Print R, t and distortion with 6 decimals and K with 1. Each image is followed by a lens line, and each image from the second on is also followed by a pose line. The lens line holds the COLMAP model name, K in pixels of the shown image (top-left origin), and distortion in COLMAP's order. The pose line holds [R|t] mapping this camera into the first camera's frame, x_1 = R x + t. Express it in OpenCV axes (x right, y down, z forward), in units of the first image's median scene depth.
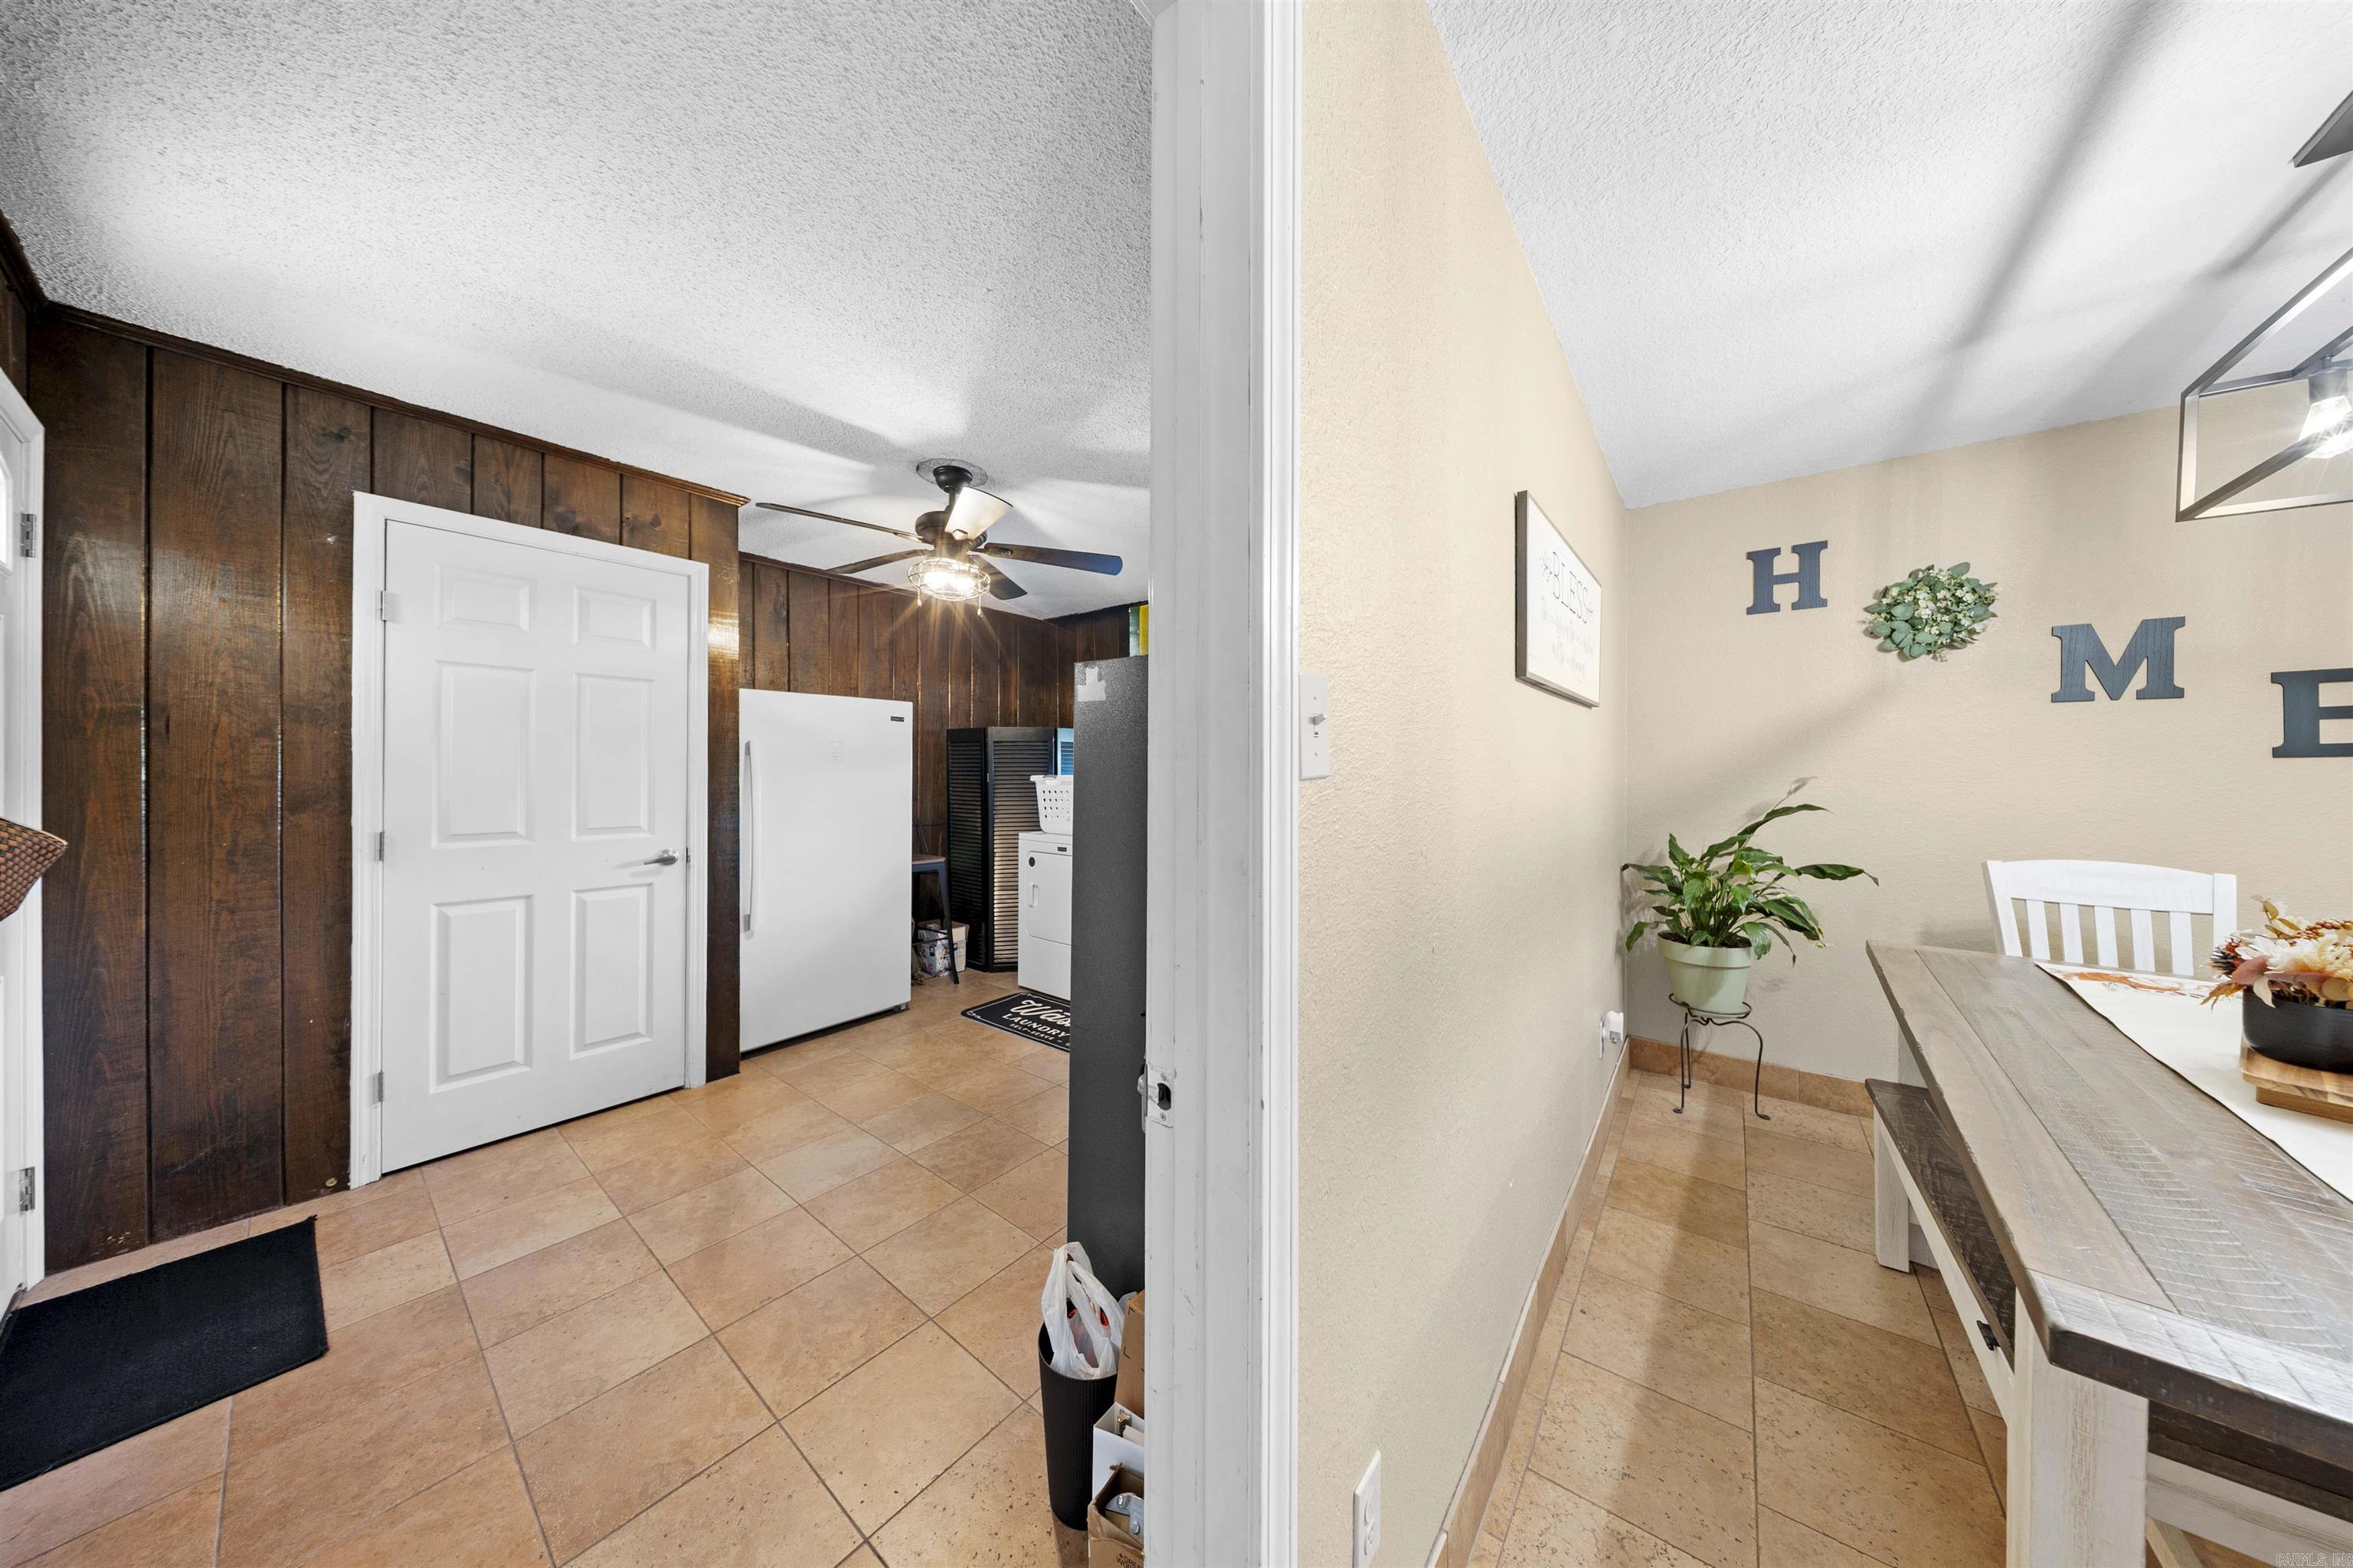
lens RADIAL K [[697.9, 0, 1176.4], [0, 697.9, 766.8], [0, 0, 1]] dist [-0.000573, -0.001347]
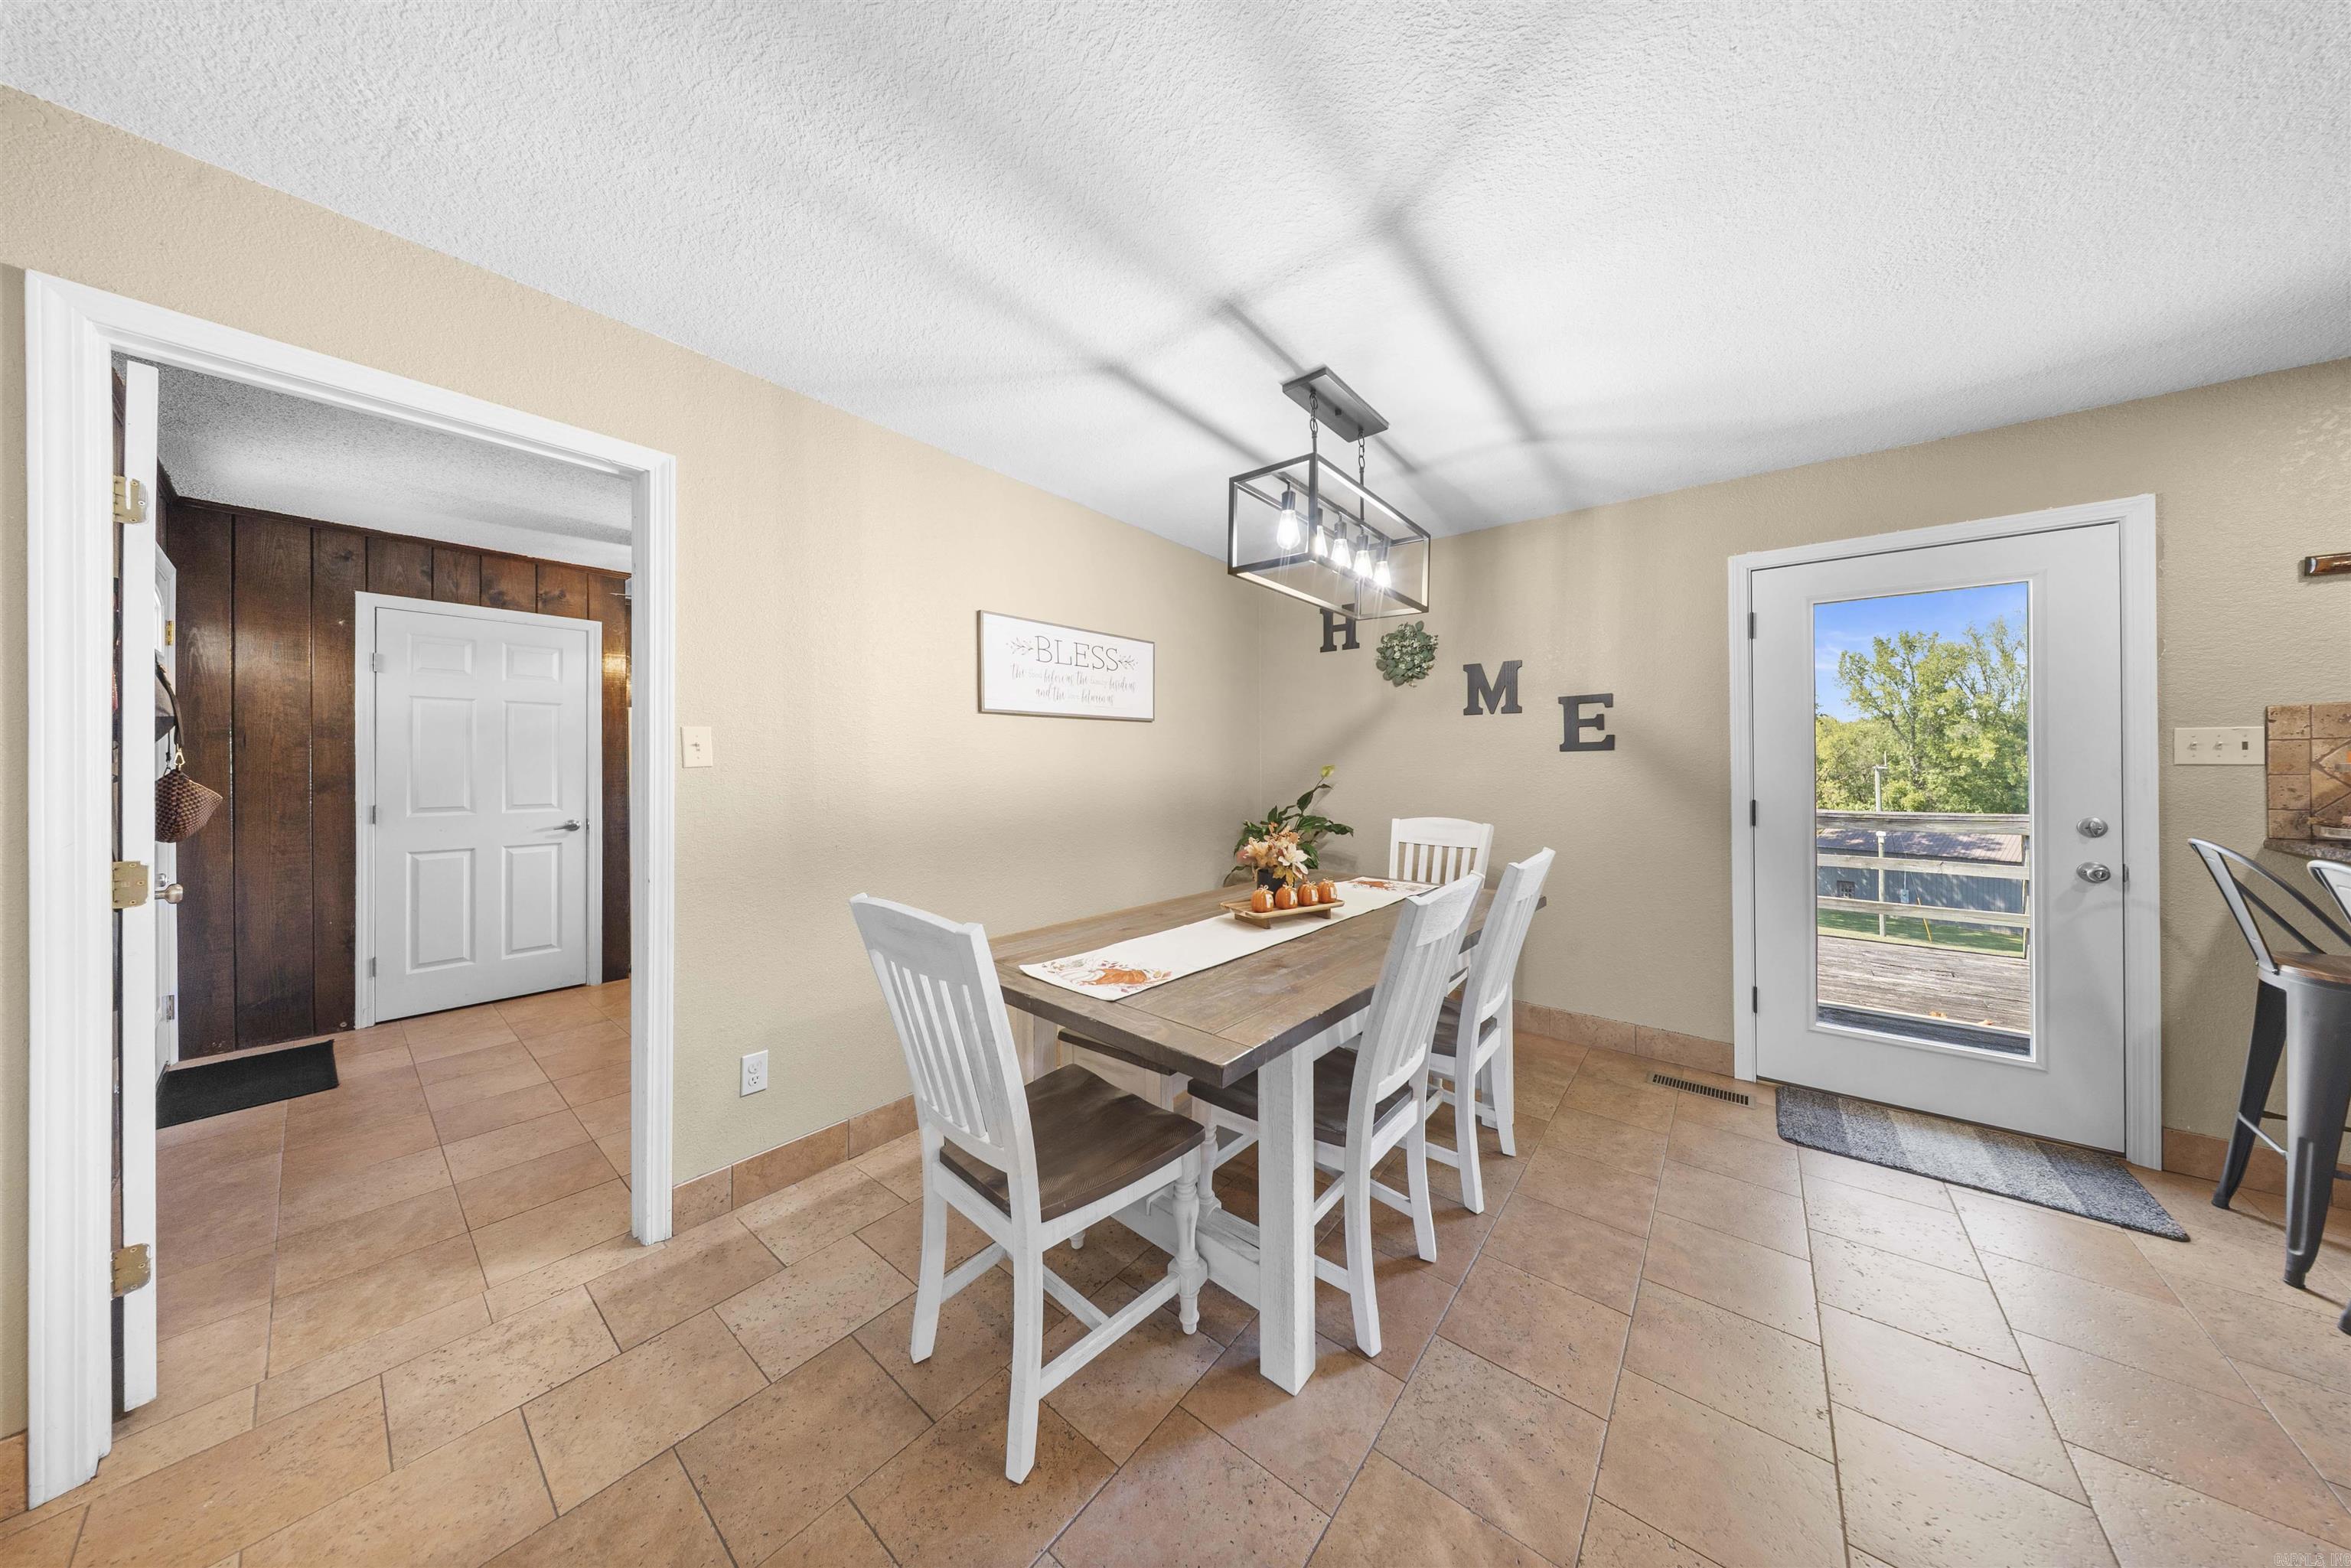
lens RADIAL K [[697.1, 0, 1177.2], [0, 697.1, 761.0], [0, 0, 1]] dist [0.000146, -0.001820]
pose [[0.999869, -0.005776, -0.015136, 0.633172], [0.005779, 0.999983, 0.000115, 0.002662], [0.015135, -0.000202, 0.999885, -0.494027]]
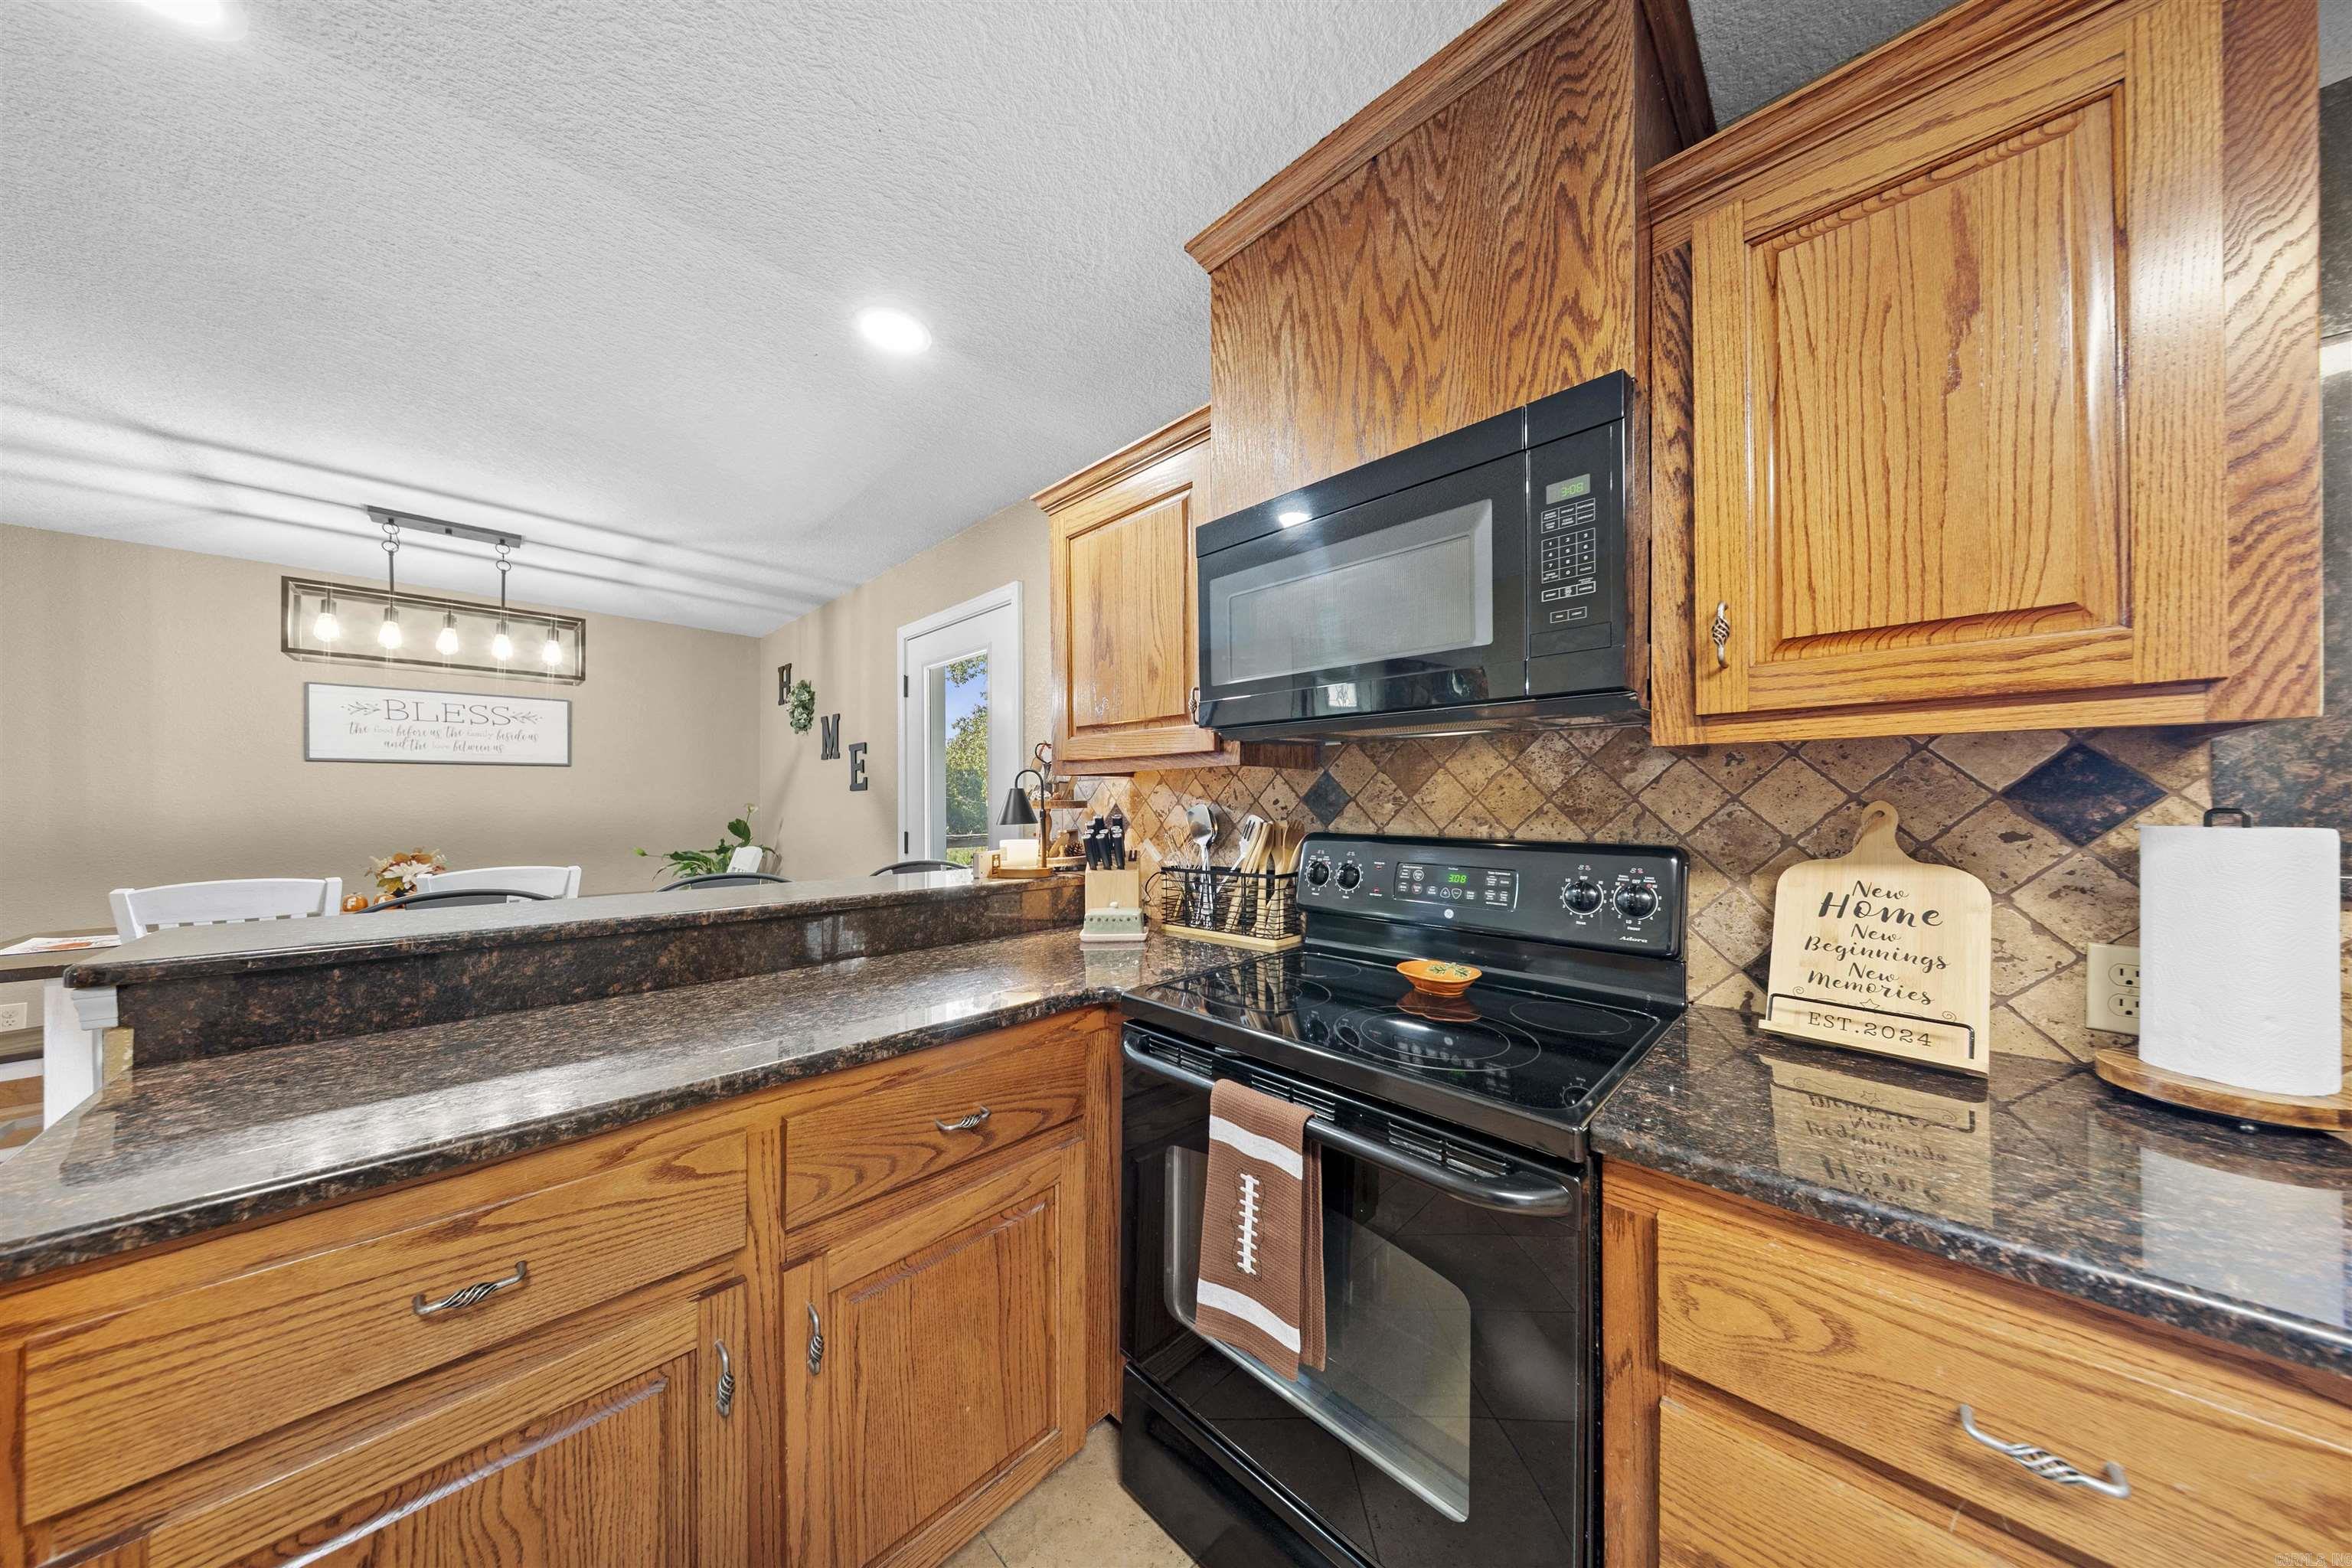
lens RADIAL K [[709.0, 0, 1174.0], [0, 709.0, 798.2], [0, 0, 1]] dist [0.000781, -0.002804]
pose [[0.995049, -0.004309, -0.099292, 2.266520], [0.004186, 0.999990, -0.001446, 0.010702], [0.099297, 0.001023, 0.995057, -0.663872]]
